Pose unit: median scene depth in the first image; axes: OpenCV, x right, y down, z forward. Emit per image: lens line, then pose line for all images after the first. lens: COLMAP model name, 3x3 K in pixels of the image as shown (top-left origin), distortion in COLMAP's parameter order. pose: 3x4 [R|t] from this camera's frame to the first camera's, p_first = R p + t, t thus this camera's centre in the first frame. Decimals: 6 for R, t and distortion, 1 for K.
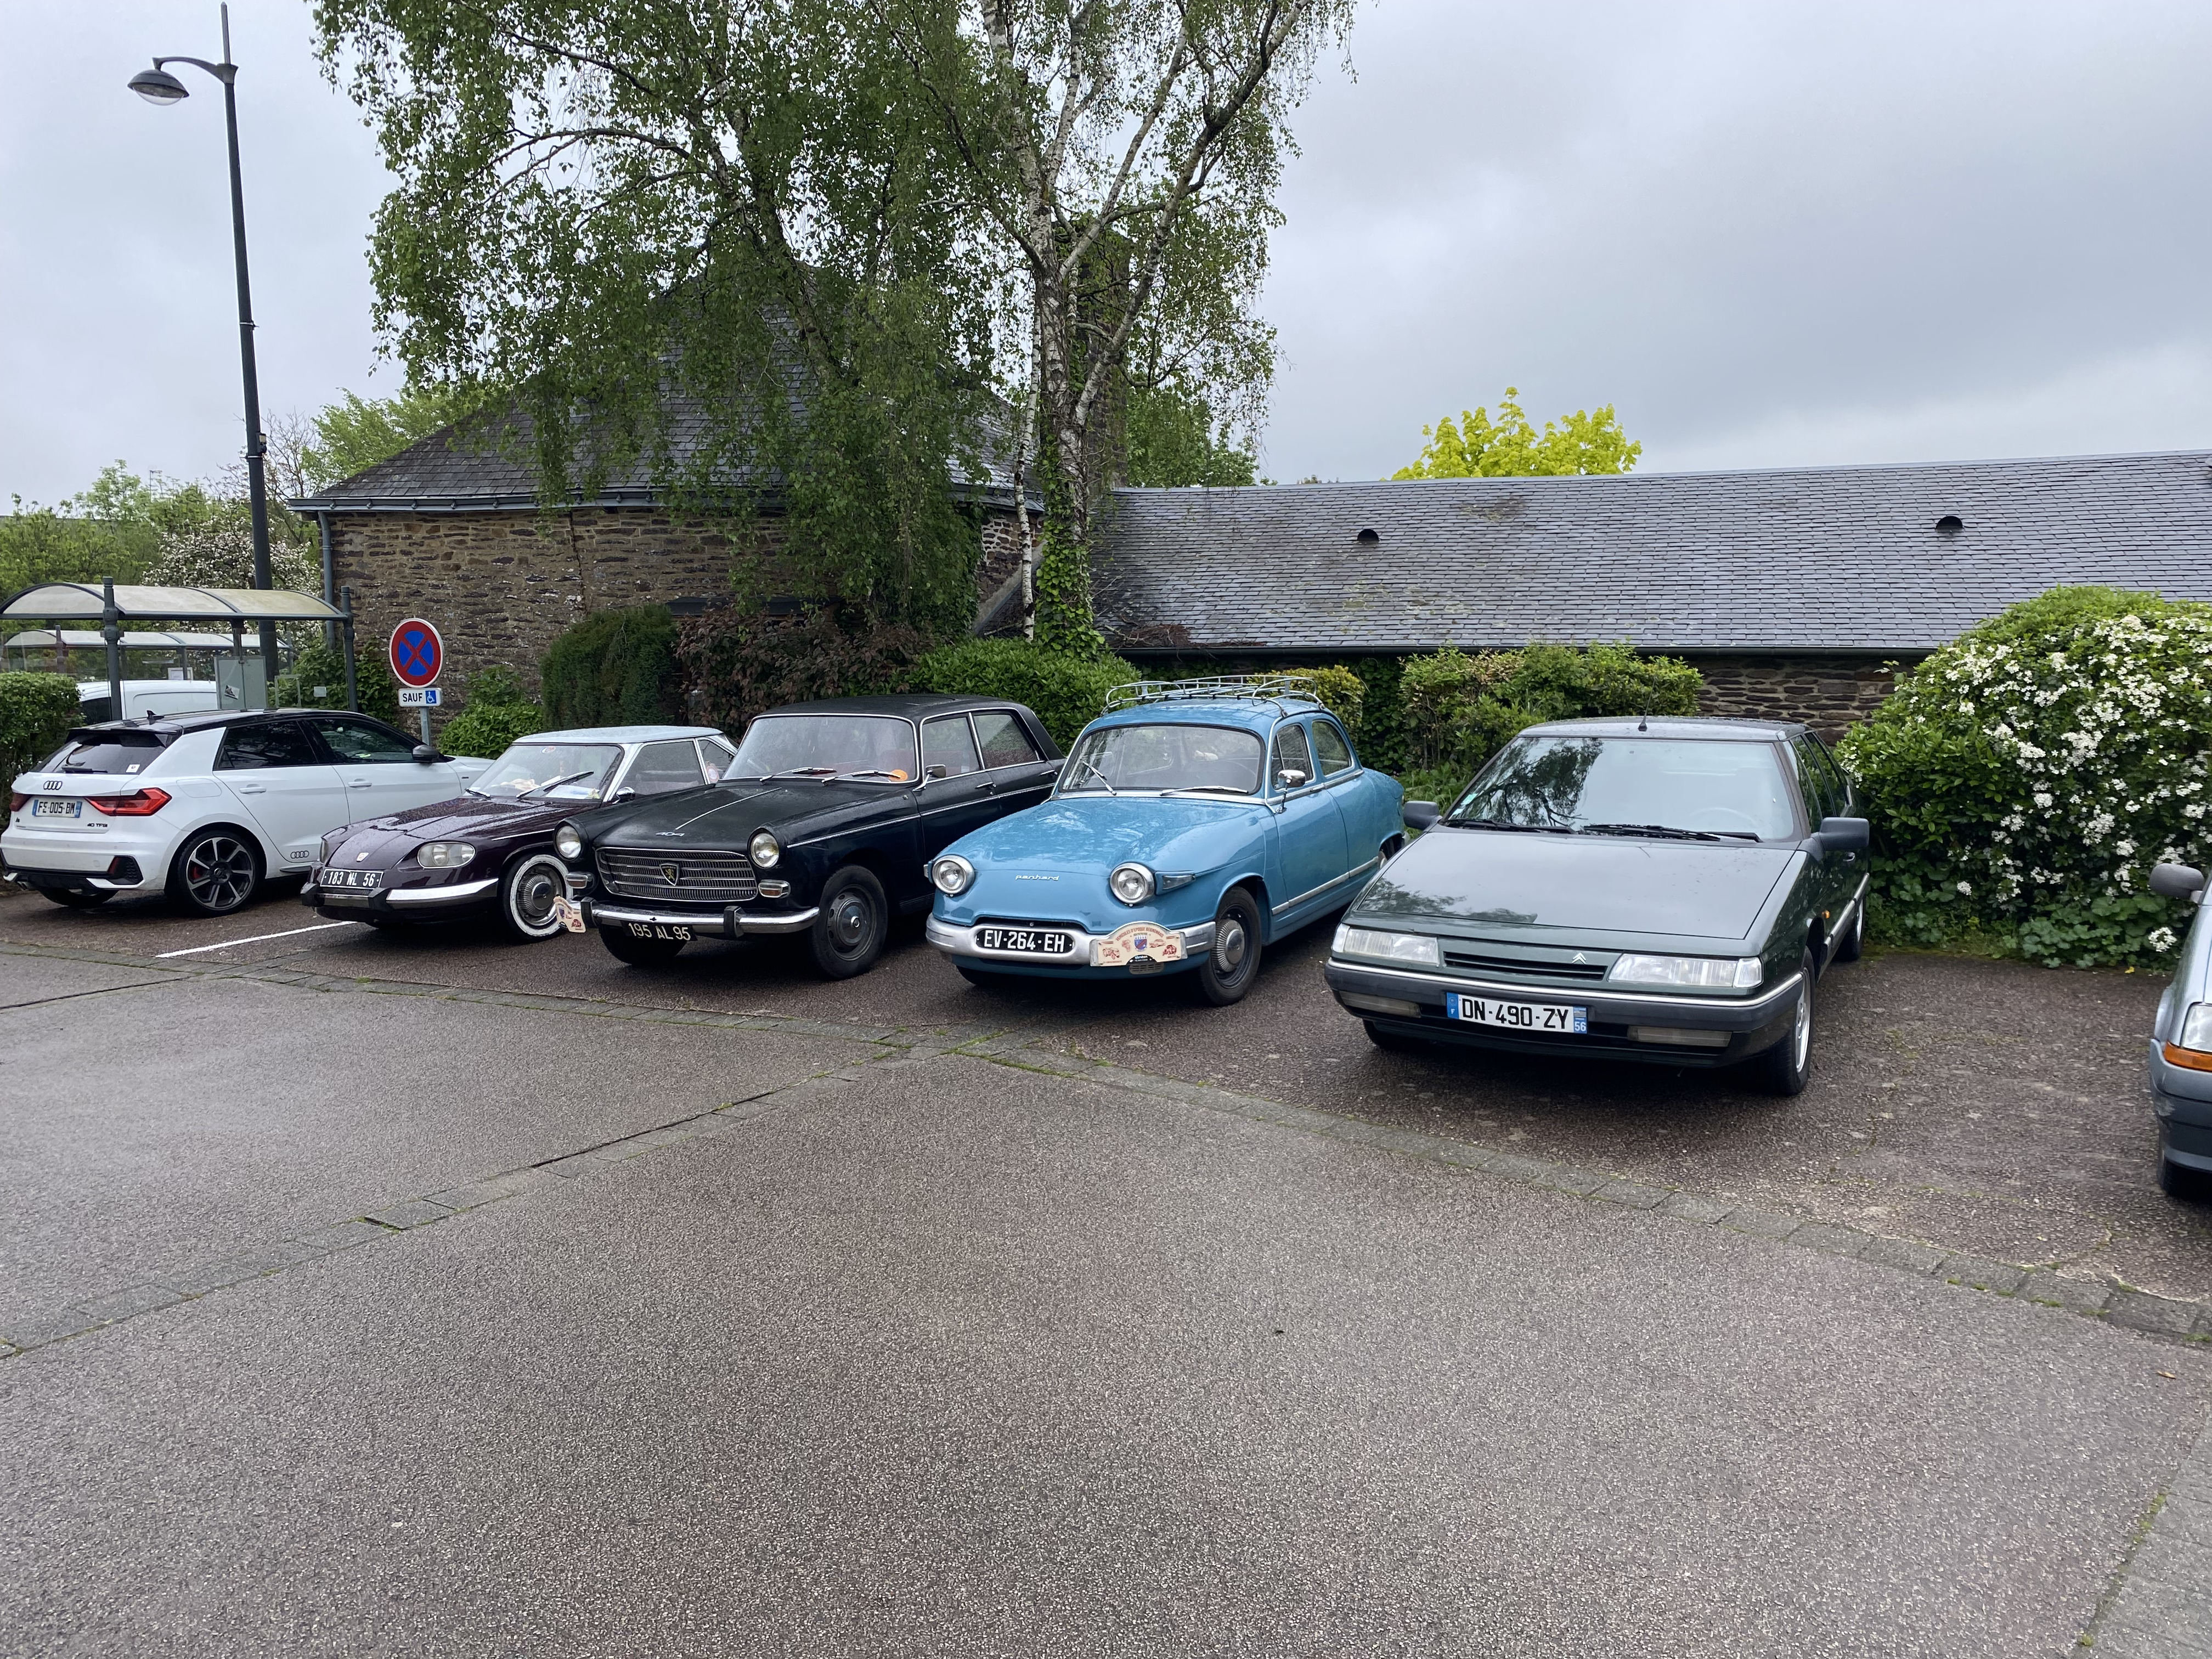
lens RADIAL K [[1669.5, 0, 1106.0], [0, 1669.5, 829.5], [0, 0, 1]] dist [-0.078544, -0.001068]
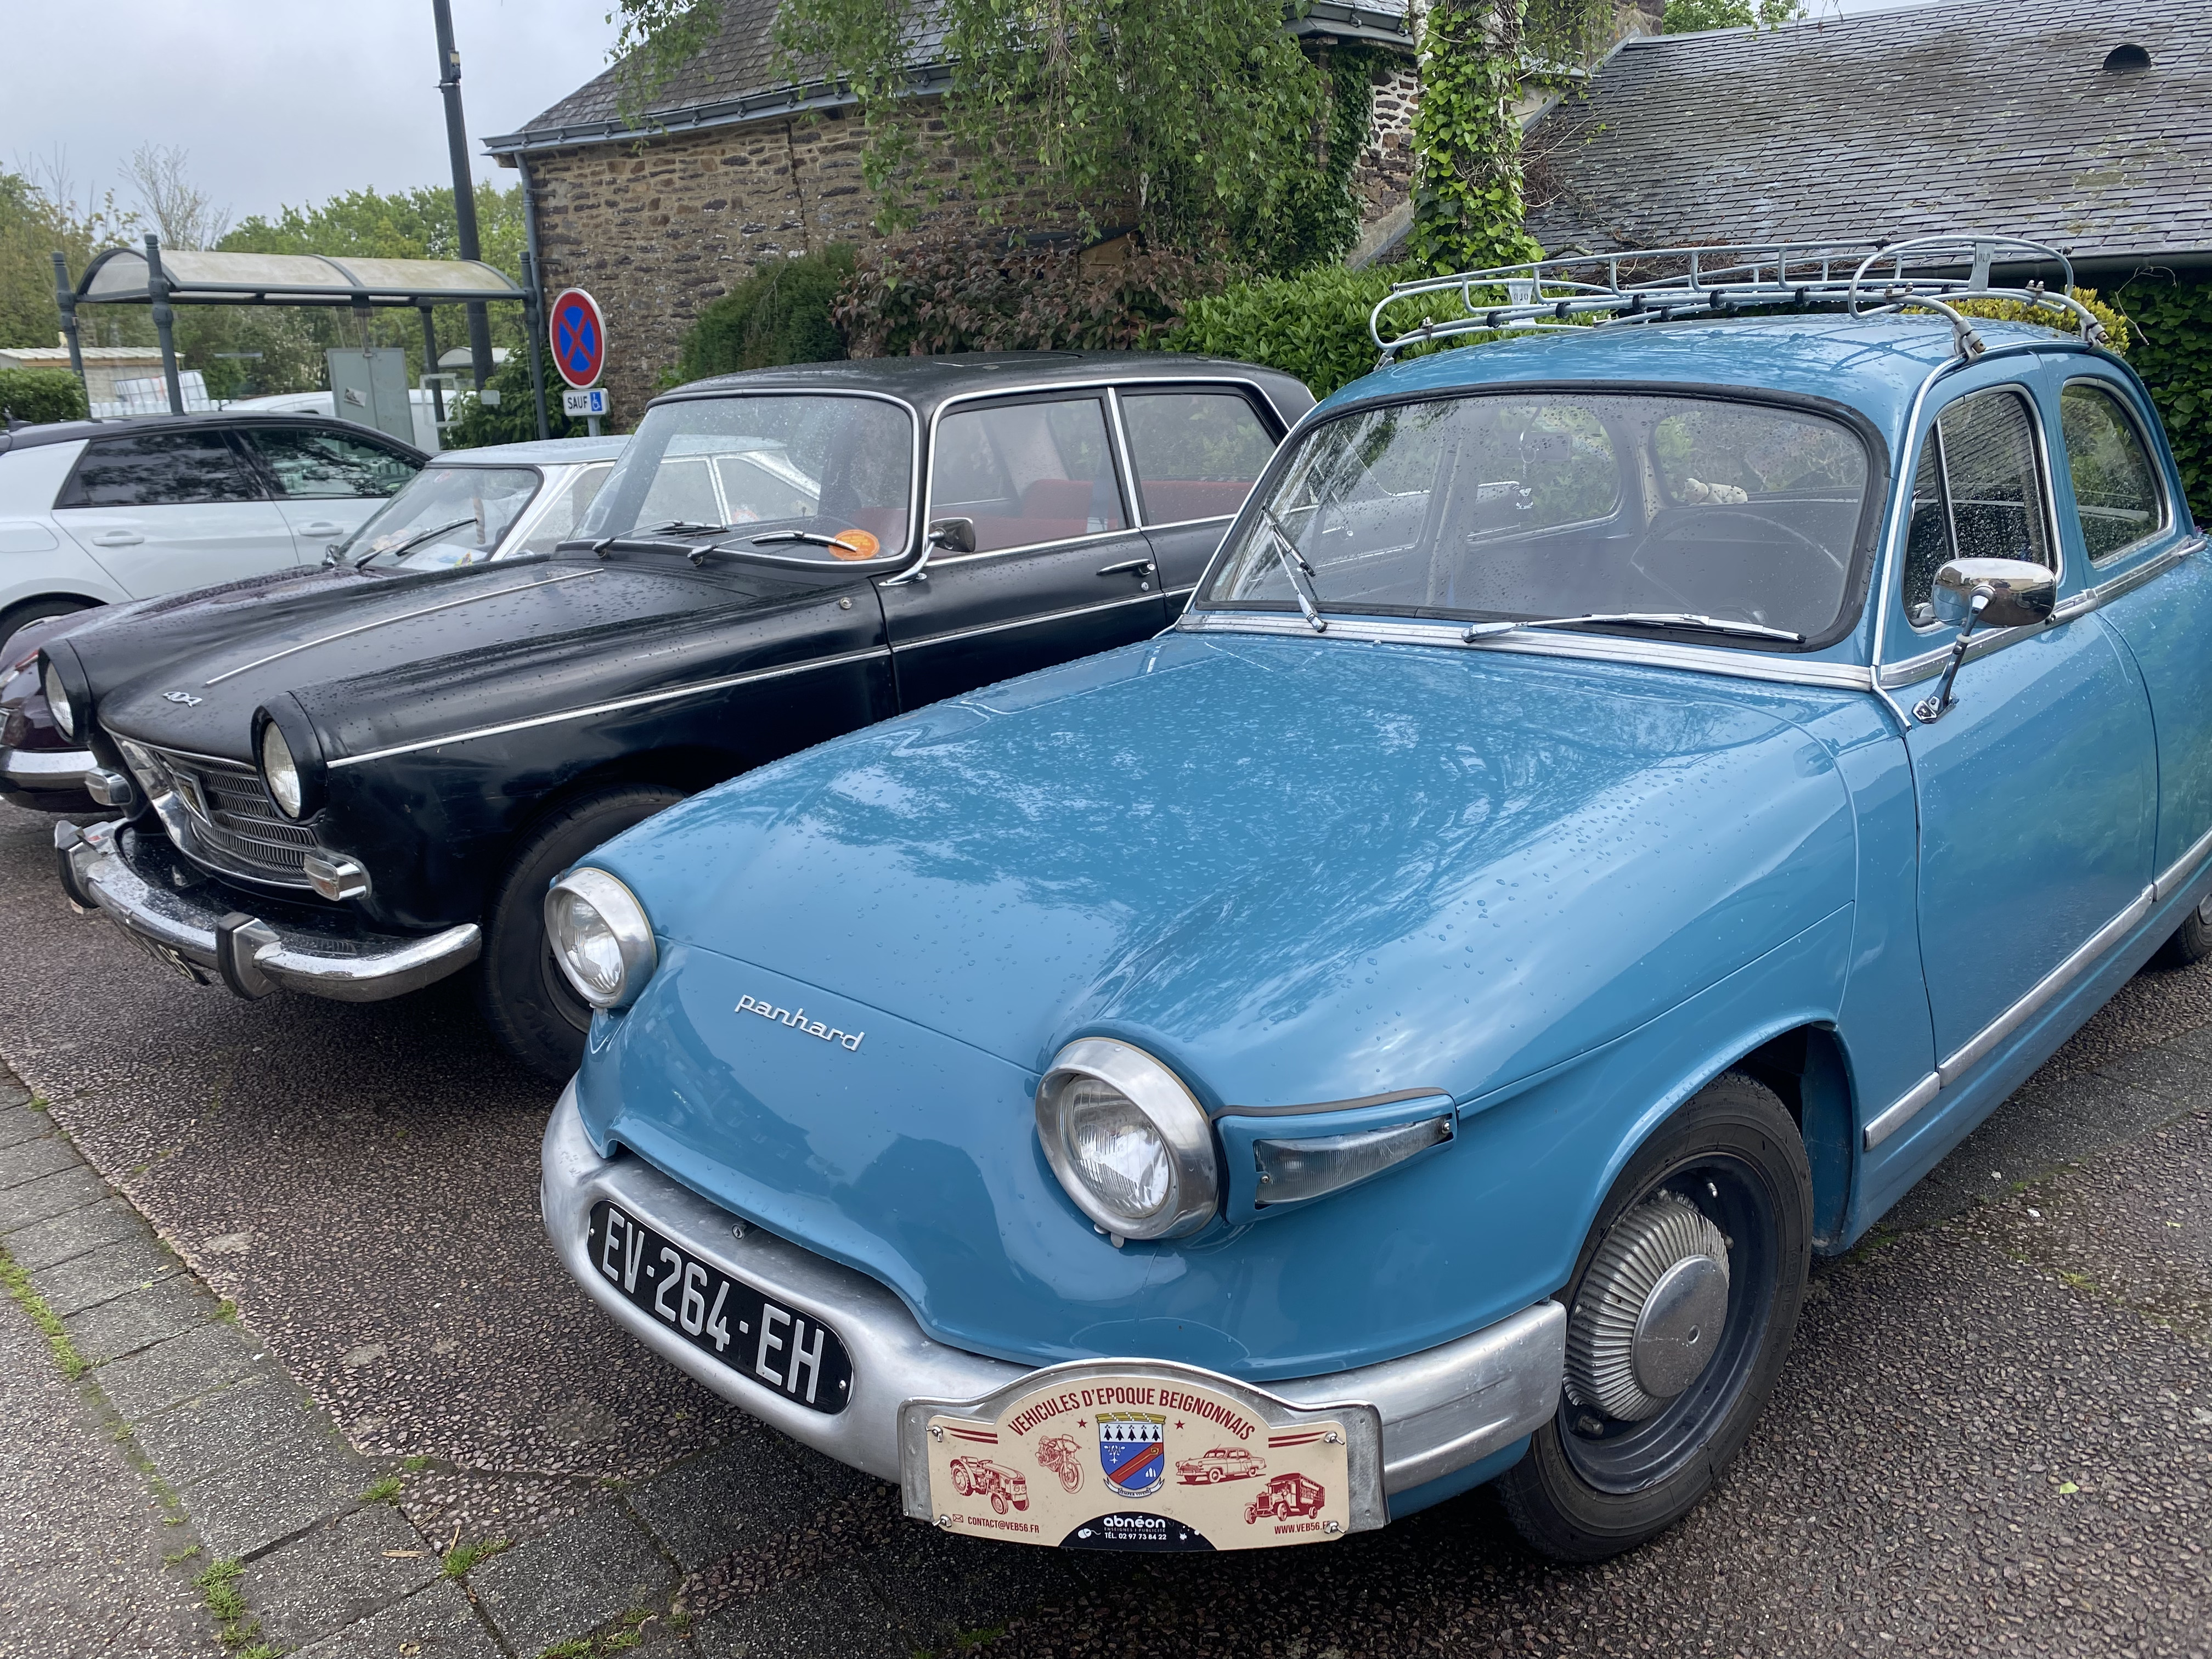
lens RADIAL K [[1700.9, 0, 1059.5], [0, 1700.9, 780.6], [0, 0, 1]] dist [0.010674, -0.039181]
pose [[0.940396, 0.058187, -0.335068, 0.037740], [-0.014794, 0.991321, 0.130628, -0.019274], [0.339761, -0.117885, 0.933095, 0.404383]]
